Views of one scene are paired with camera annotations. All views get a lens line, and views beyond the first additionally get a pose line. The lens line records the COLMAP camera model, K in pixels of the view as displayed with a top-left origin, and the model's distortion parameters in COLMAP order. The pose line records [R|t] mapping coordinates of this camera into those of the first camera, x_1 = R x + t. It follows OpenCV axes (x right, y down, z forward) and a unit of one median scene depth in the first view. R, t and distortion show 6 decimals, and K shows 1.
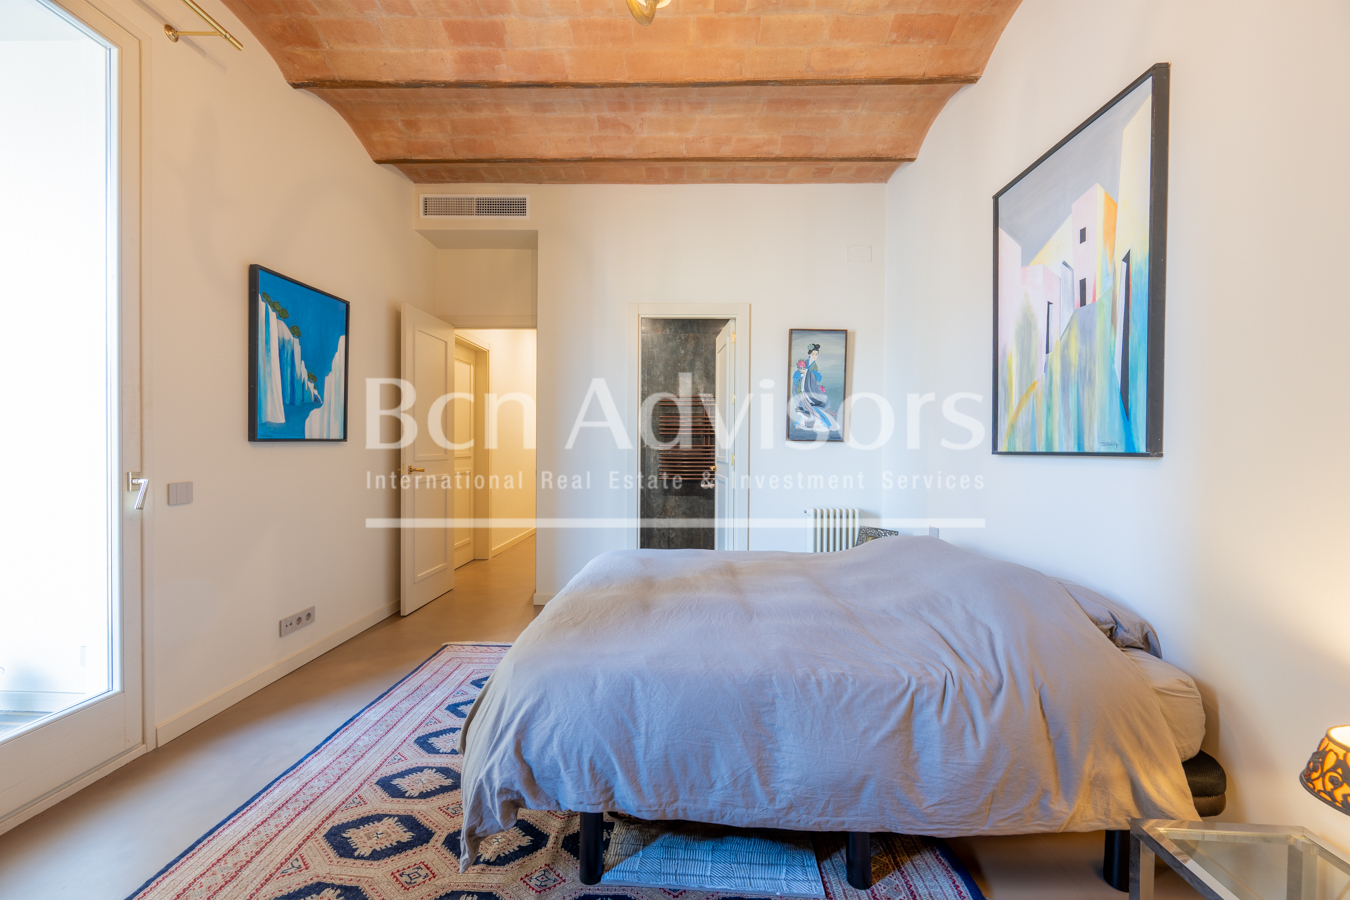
lens RADIAL K [[529.8, 0, 671.0], [0, 529.8, 448.6], [0, 0, 1]] dist [-0.000163, 0.000050]
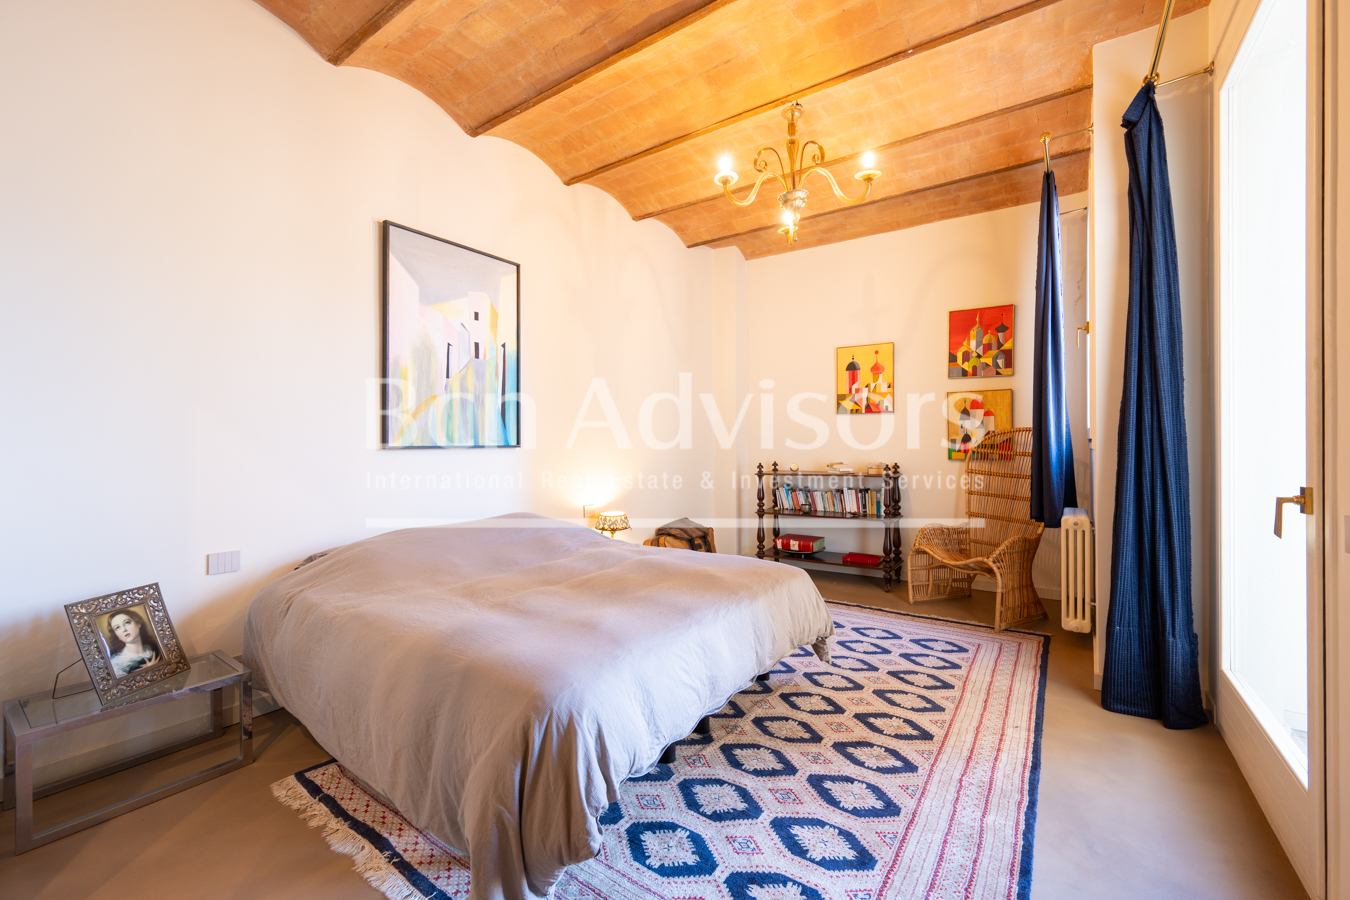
lens RADIAL K [[537.1, 0, 684.9], [0, 537.1, 448.3], [0, 0, 1]] dist [0.000189, 0.000478]
pose [[-0.825886, -0.012234, 0.563704, -0.724205], [-0.006168, 0.999901, 0.012664, -0.009953], [-0.563803, 0.006983, -0.825879, 2.016379]]
